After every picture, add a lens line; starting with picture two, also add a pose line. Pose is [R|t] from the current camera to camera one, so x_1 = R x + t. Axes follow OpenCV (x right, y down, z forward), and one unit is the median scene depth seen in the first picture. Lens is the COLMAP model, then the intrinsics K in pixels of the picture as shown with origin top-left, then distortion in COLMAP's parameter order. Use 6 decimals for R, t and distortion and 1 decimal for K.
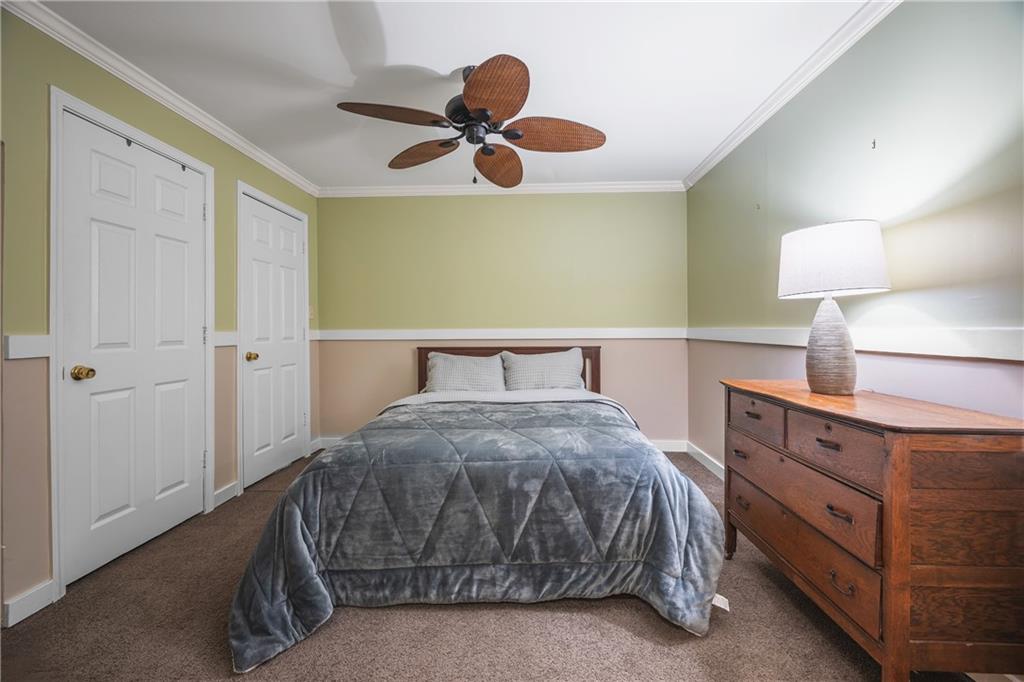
lens RADIAL K [[428.1, 0, 514.1], [0, 428.1, 332.9], [0, 0, 1]] dist [-0.000417, -0.000002]
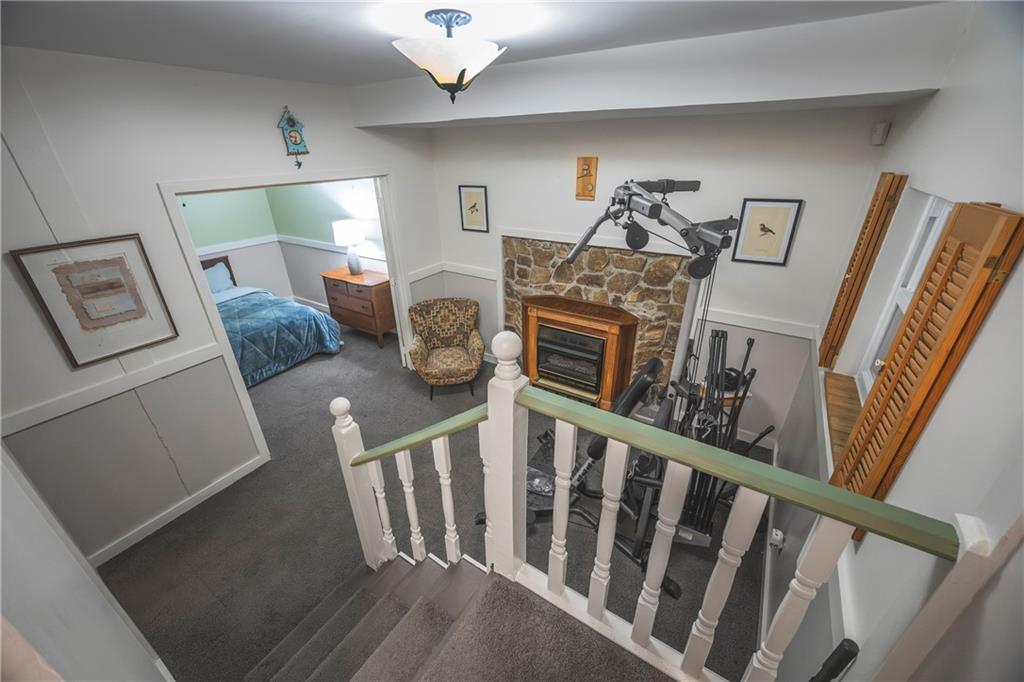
lens RADIAL K [[397.6, 0, 514.3], [0, 397.6, 341.1], [0, 0, 1]] dist [-0.002569, -0.000016]
pose [[0.497878, -0.382649, 0.778265, -1.205333], [0.005648, 0.898809, 0.438304, -0.713602], [-0.867228, -0.213826, 0.449659, -1.510676]]
